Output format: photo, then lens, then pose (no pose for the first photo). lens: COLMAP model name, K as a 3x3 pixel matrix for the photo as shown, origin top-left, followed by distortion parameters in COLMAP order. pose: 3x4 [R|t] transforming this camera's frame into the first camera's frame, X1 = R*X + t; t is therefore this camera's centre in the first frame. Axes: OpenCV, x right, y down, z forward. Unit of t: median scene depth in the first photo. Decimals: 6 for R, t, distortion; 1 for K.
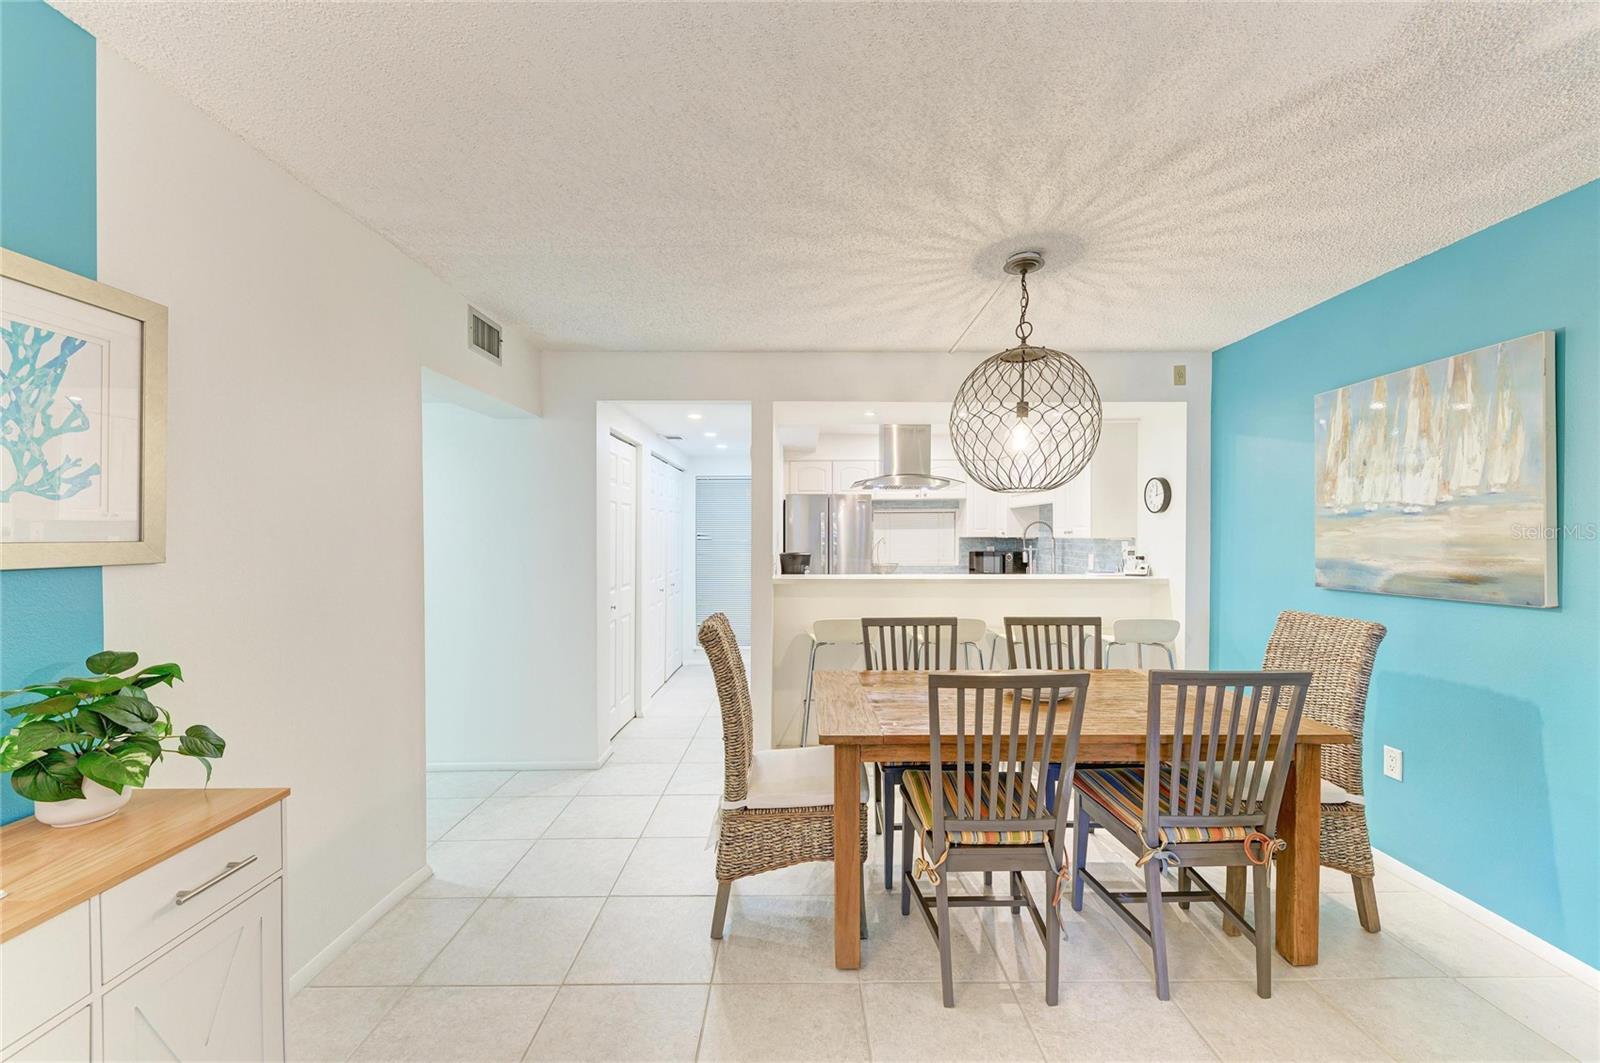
lens RADIAL K [[609.1, 0, 804.1], [0, 609.1, 537.9], [0, 0, 1]] dist [-0.000423, -0.000529]
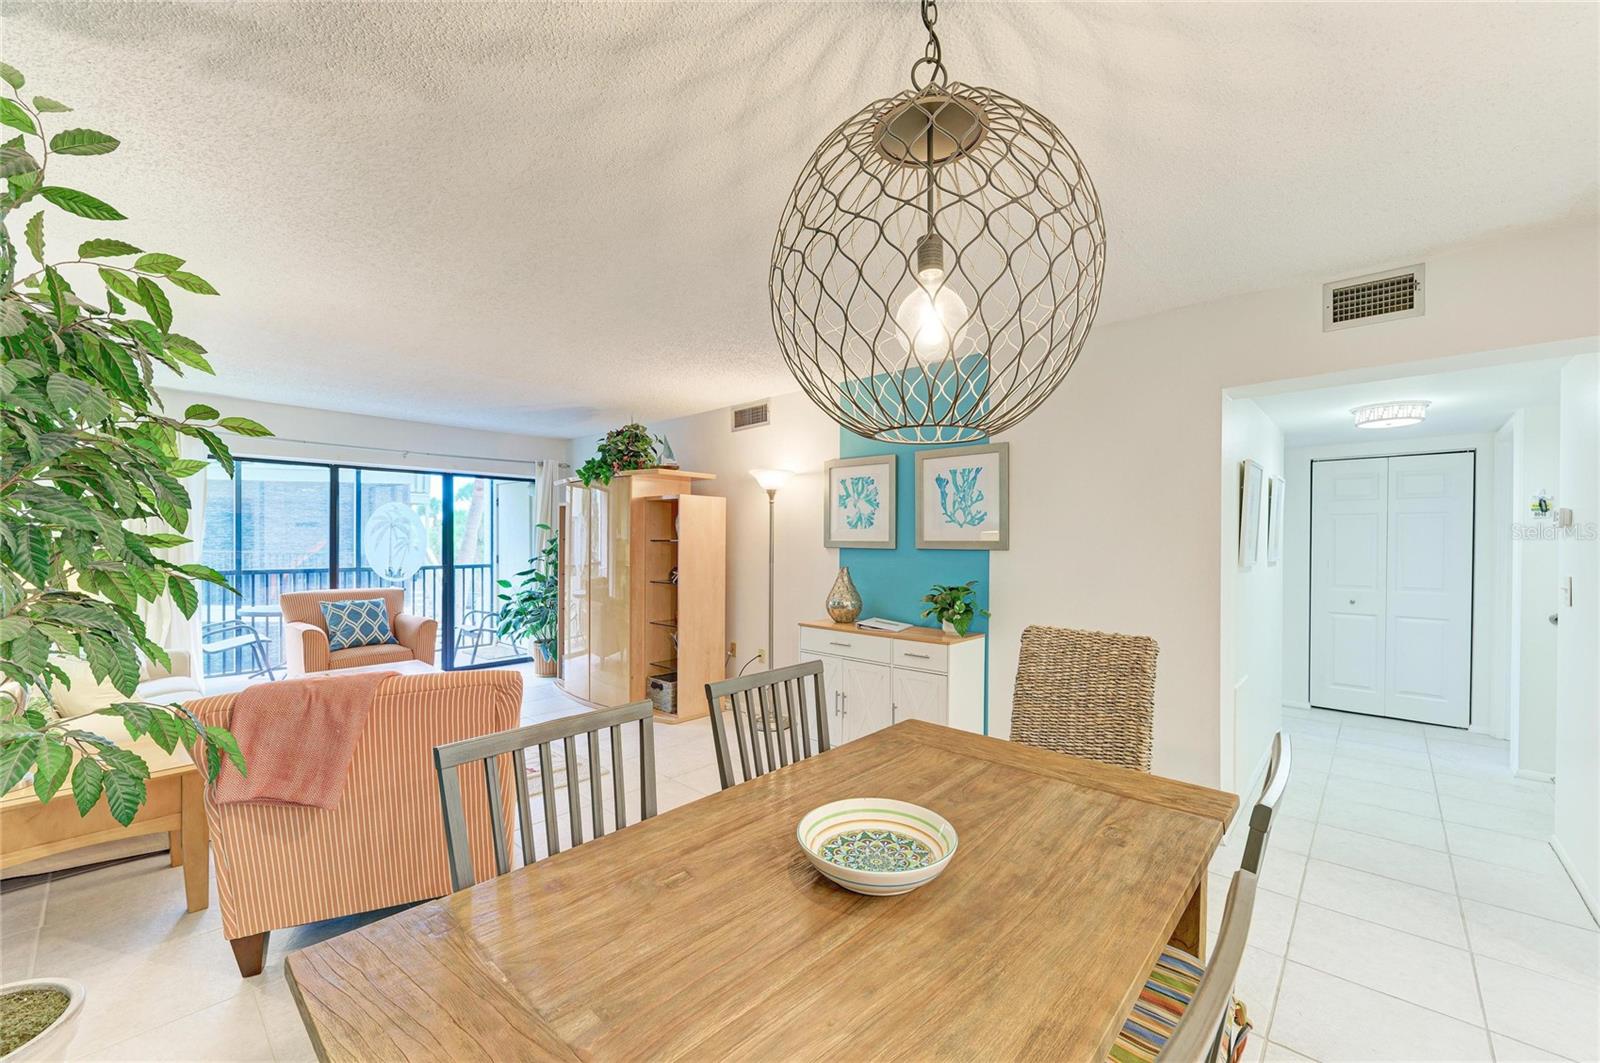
lens RADIAL K [[624.1, 0, 809.7], [0, 624.1, 541.3], [0, 0, 1]] dist [0.009752, -0.006005]
pose [[-0.674055, 0.001793, -0.738679, 0.711041], [-0.005531, 0.999957, 0.007474, -0.003921], [0.738661, 0.009123, -0.674016, 1.173087]]
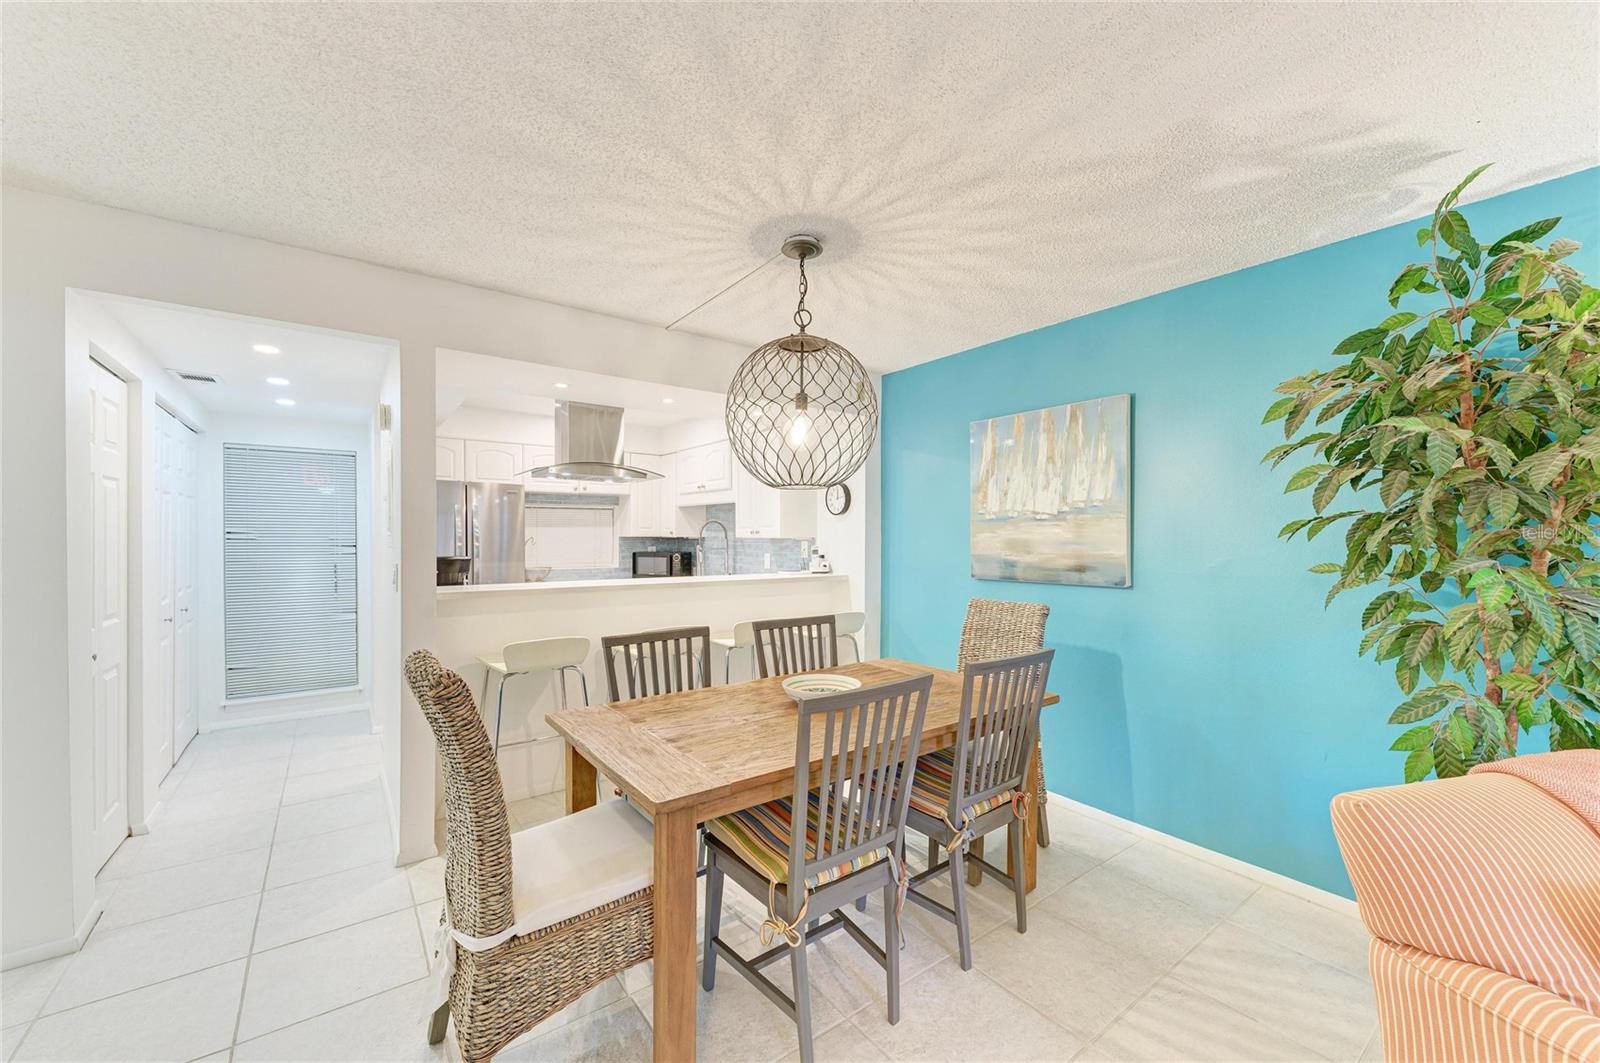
lens RADIAL K [[624.1, 0, 809.7], [0, 624.1, 541.3], [0, 0, 1]] dist [0.009752, -0.006005]
pose [[0.798955, -0.000782, 0.601390, -0.205220], [-0.002416, 0.999987, 0.004510, 0.001821], [-0.601386, -0.005056, 0.798943, 0.205487]]
